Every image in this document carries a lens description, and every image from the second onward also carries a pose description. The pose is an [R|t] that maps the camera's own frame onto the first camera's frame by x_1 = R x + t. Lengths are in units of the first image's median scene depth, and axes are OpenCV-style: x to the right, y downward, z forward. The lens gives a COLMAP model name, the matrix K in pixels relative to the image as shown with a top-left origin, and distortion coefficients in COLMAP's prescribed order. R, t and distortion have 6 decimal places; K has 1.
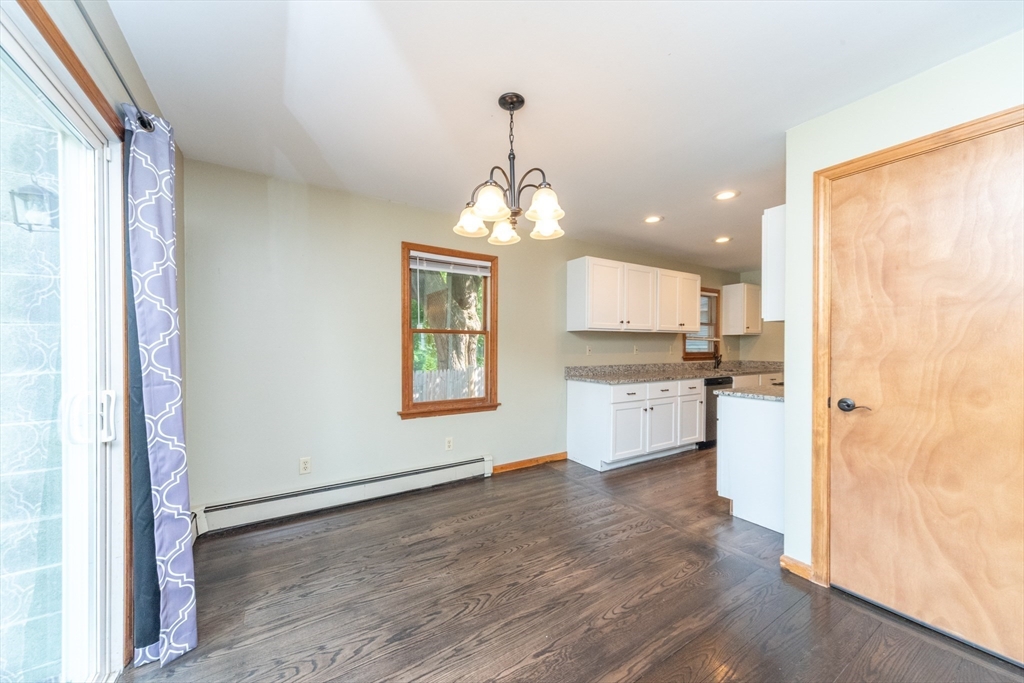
lens RADIAL K [[356.0, 0, 509.6], [0, 356.0, 347.3], [0, 0, 1]] dist [0.000587, 0.000397]
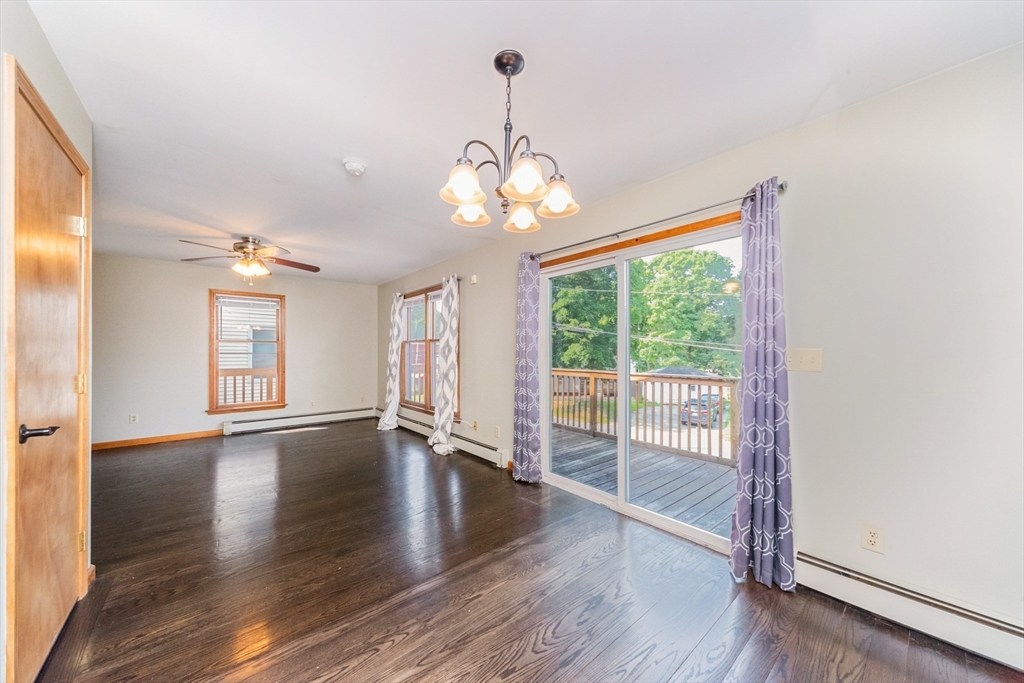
lens RADIAL K [[356.0, 0, 508.2], [0, 356.0, 350.3], [0, 0, 1]] dist [0.000587, 0.000397]
pose [[-0.990935, -0.001818, -0.134327, 0.125225], [-0.002172, 0.999995, 0.002491, -0.003825], [0.134321, 0.002761, -0.990934, 1.961026]]
